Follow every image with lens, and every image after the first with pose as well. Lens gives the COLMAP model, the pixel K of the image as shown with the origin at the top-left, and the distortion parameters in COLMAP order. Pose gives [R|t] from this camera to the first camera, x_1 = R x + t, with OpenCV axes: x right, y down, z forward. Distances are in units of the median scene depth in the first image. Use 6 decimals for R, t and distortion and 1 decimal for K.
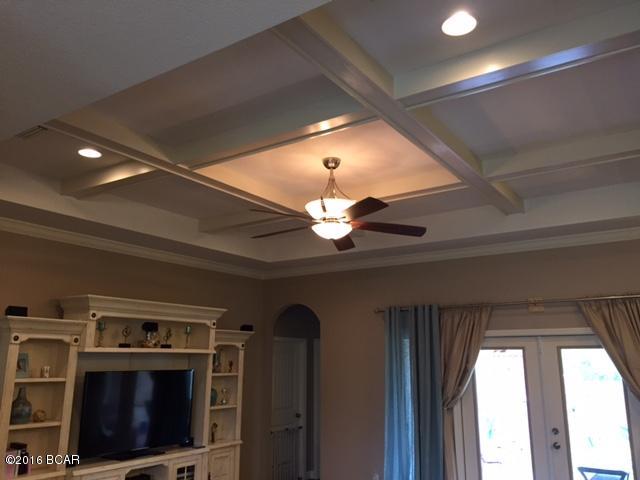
lens RADIAL K [[540.1, 0, 320.0], [0, 540.1, 240.0], [0, 0, 1]] dist [0.039241, -0.009033]
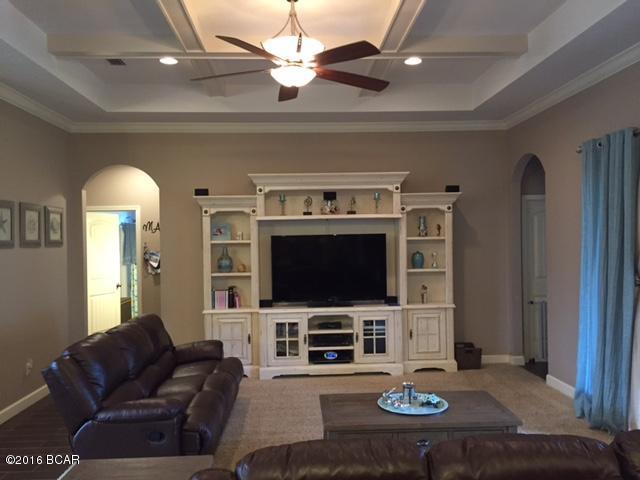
lens RADIAL K [[540.1, 0, 320.0], [0, 540.1, 240.0], [0, 0, 1]] dist [0.039241, -0.009033]
pose [[0.609358, -0.010875, -0.792821, 0.521204], [0.193933, 0.971580, 0.135729, 0.091508], [0.768813, -0.236462, 0.594149, 0.306092]]
